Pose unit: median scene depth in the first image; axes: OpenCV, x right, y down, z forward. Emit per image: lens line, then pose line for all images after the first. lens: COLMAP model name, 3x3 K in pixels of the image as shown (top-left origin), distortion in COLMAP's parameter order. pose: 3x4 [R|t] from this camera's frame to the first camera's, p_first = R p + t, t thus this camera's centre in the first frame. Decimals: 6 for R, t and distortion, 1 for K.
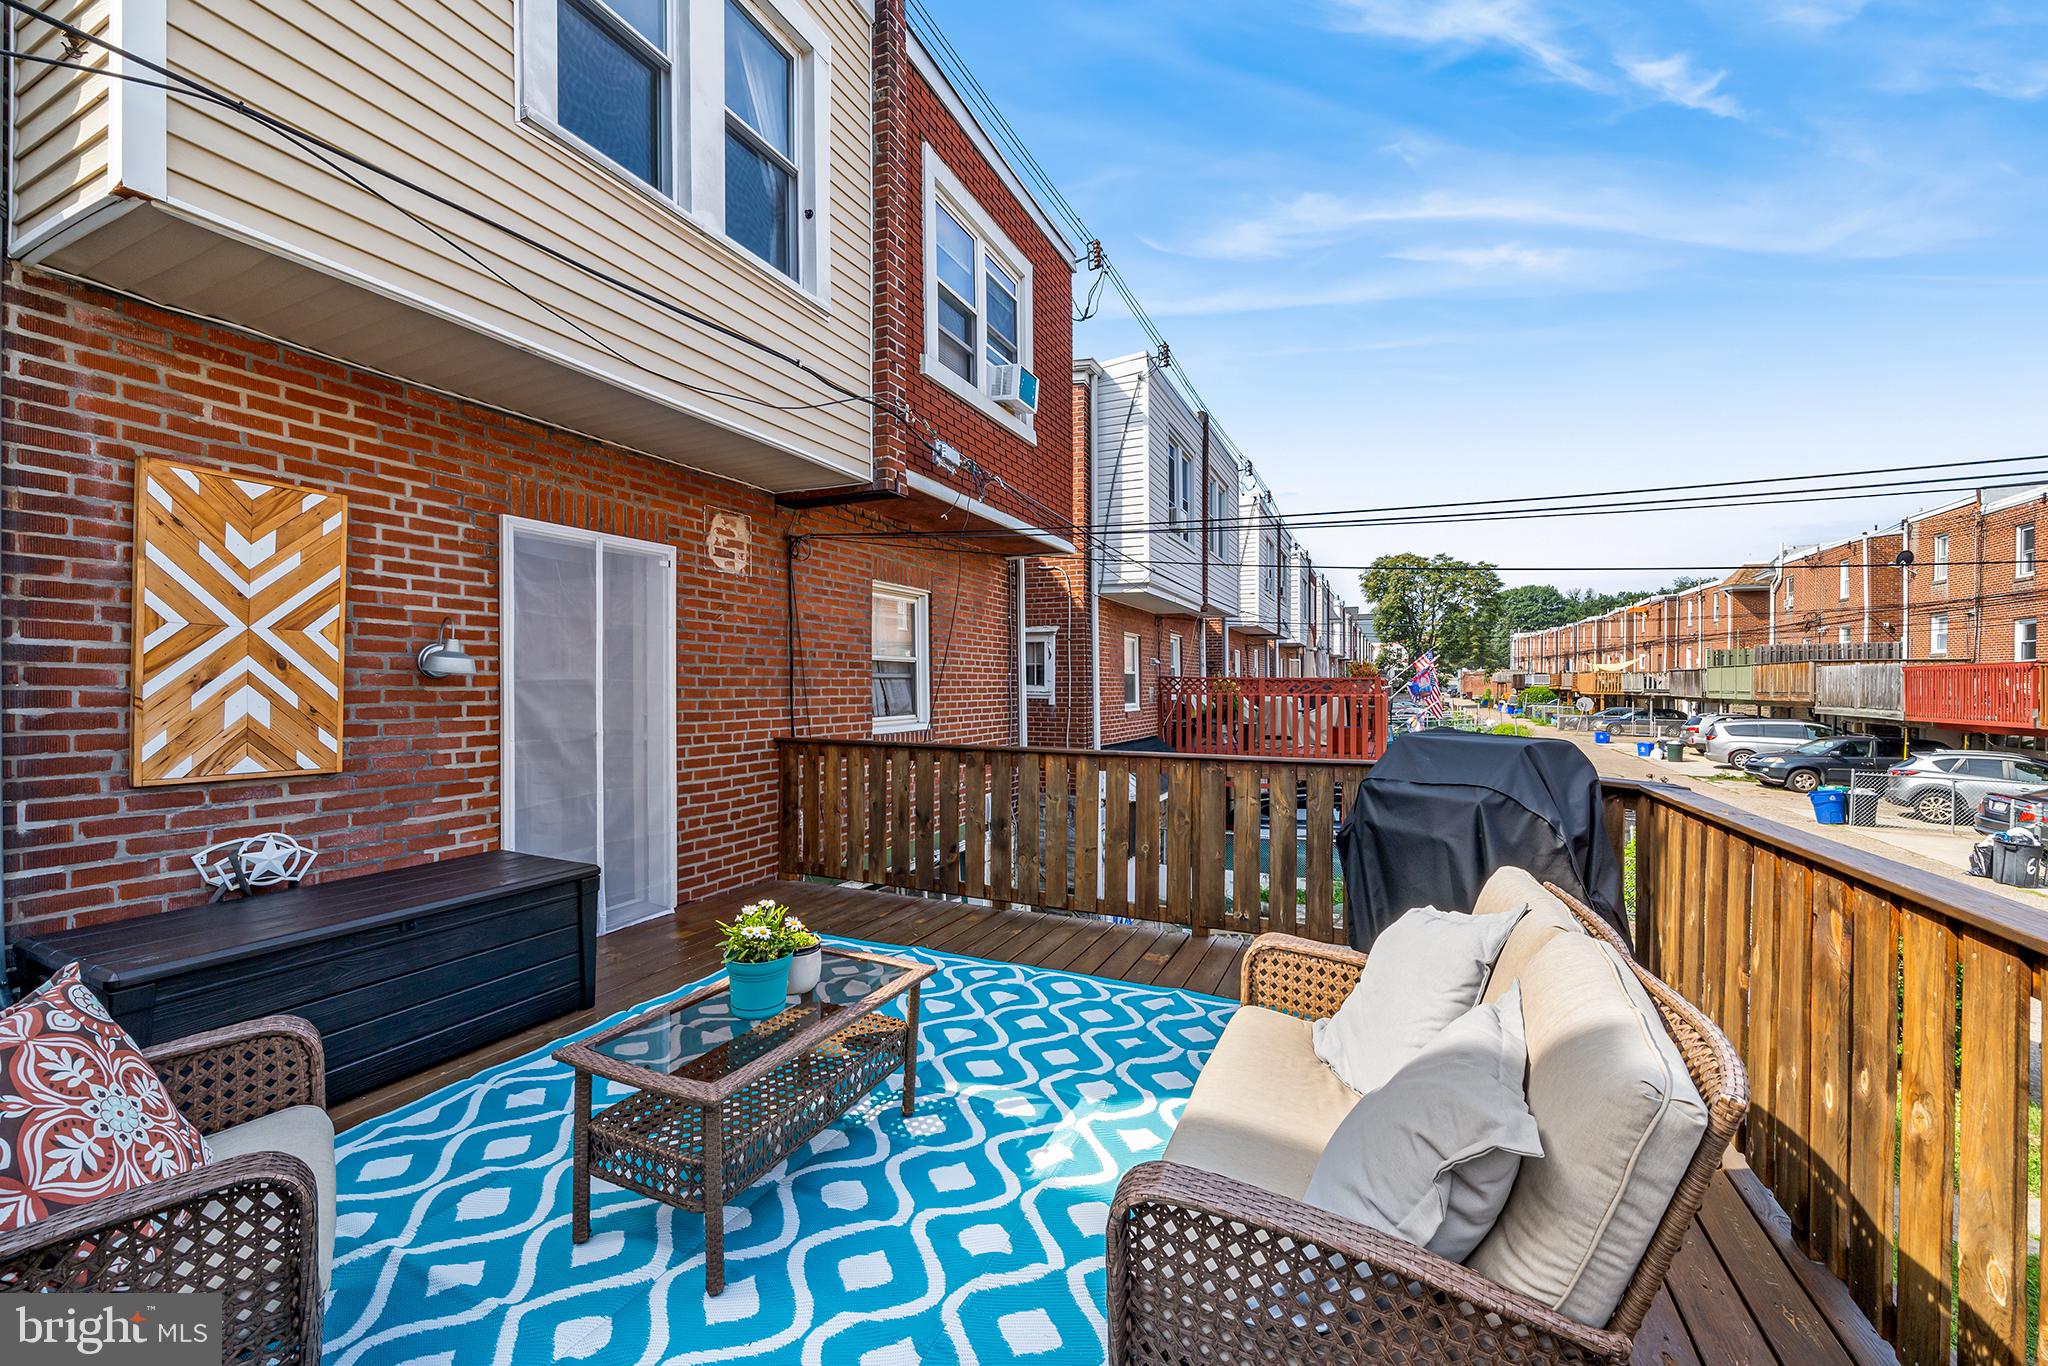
lens RADIAL K [[800.9, 0, 1021.7], [0, 800.9, 687.3], [0, 0, 1]] dist [-0.004266, 0.000581]
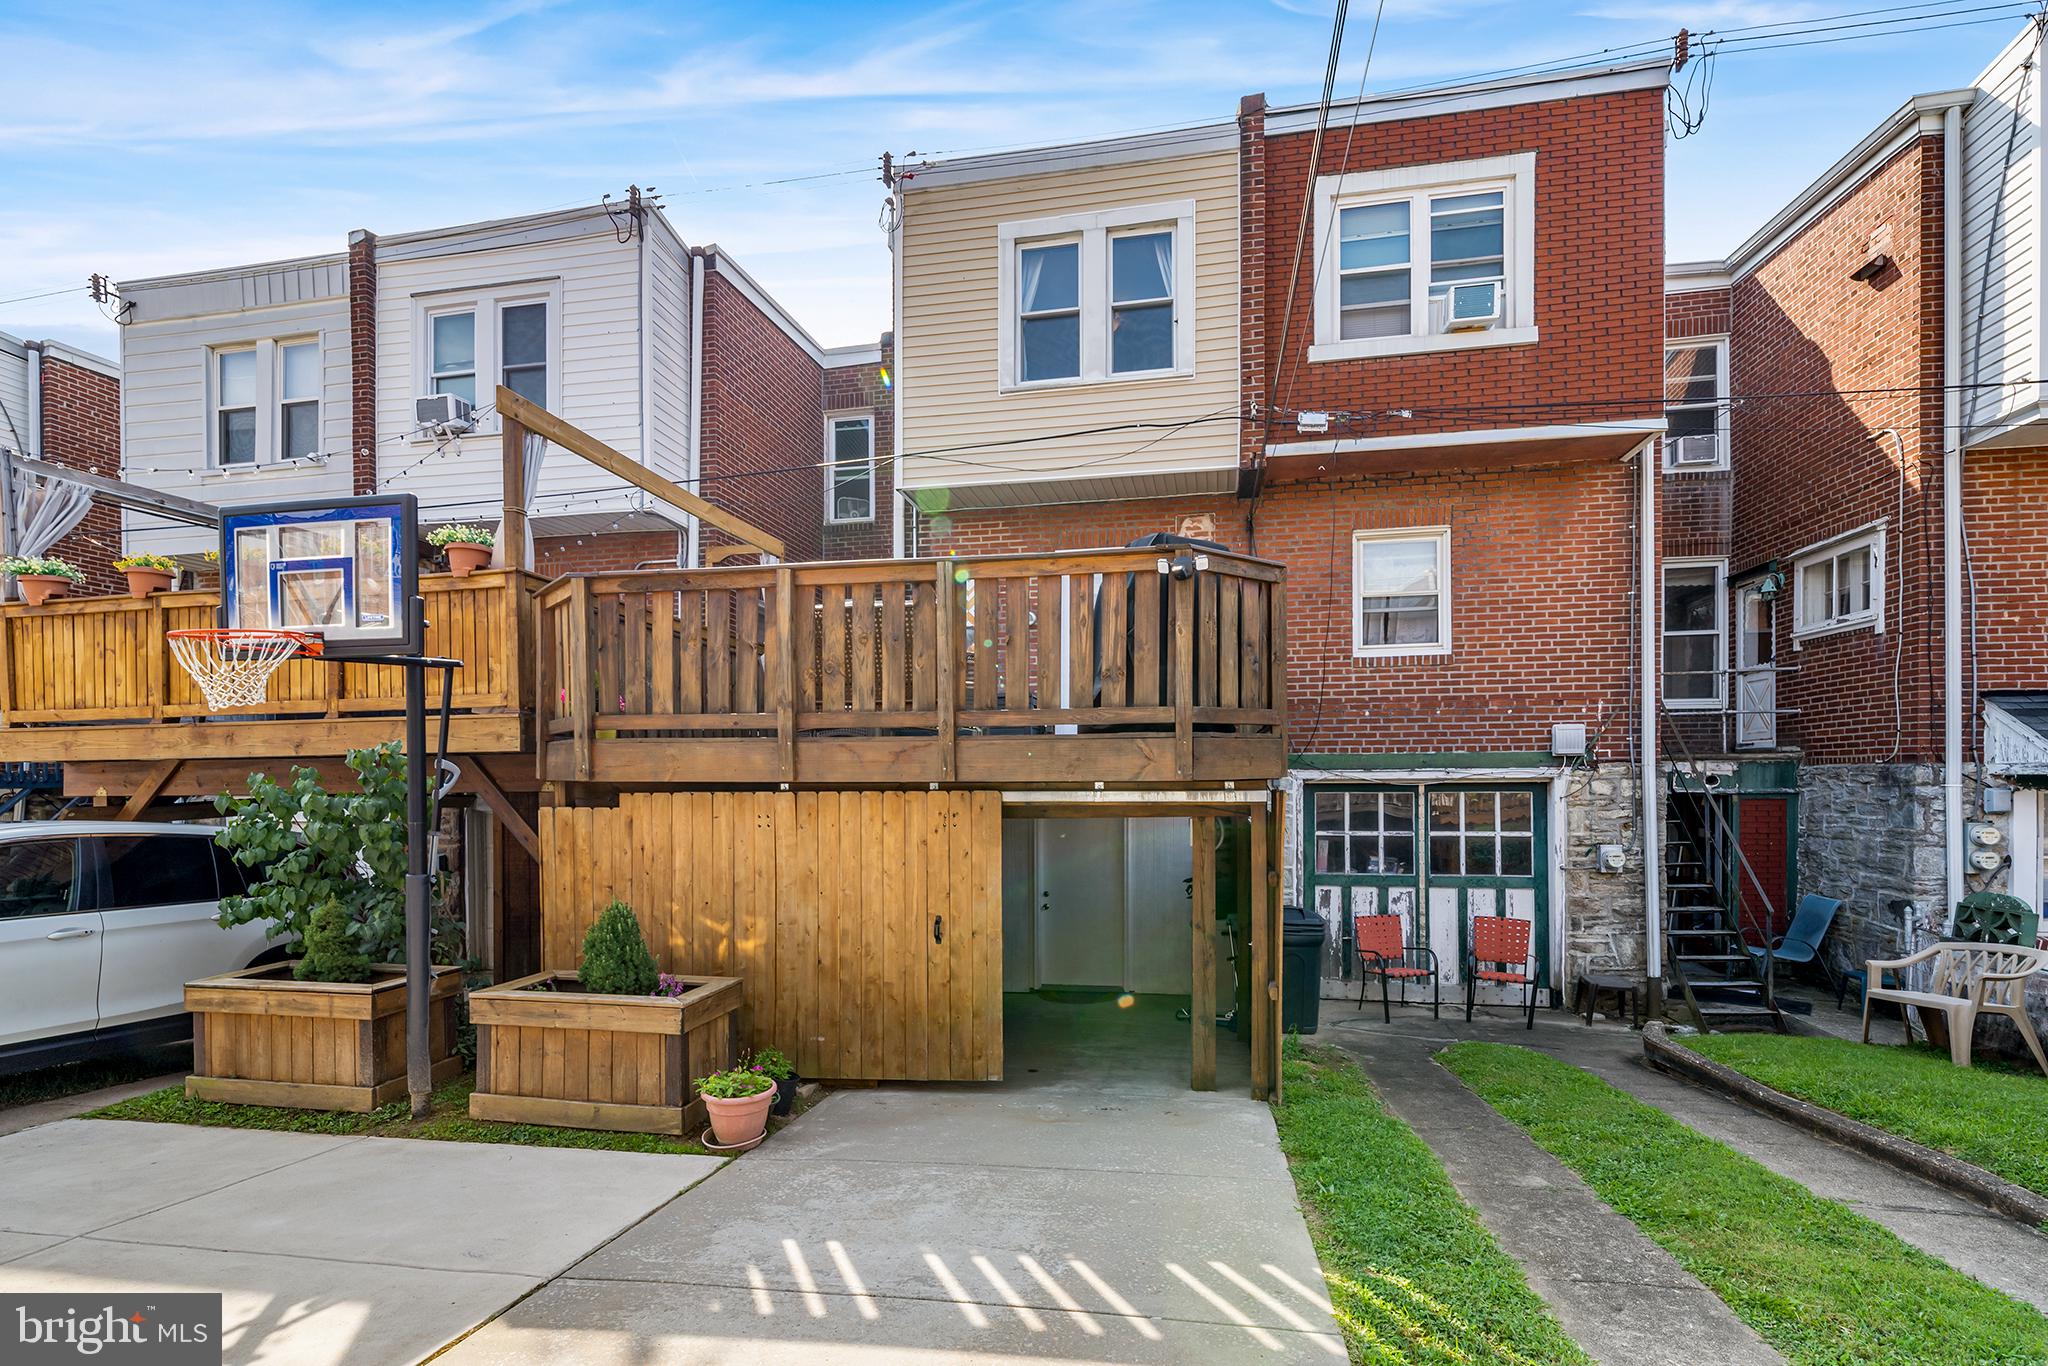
lens RADIAL K [[964.1, 0, 1024.0], [0, 964.1, 786.7], [0, 0, 1]] dist [-0.000016, -0.000441]
pose [[0.256457, -0.002142, -0.966553, 1.094826], [0.007164, 0.999974, -0.000316, 0.250781], [0.966529, -0.006843, 0.256465, 0.134277]]
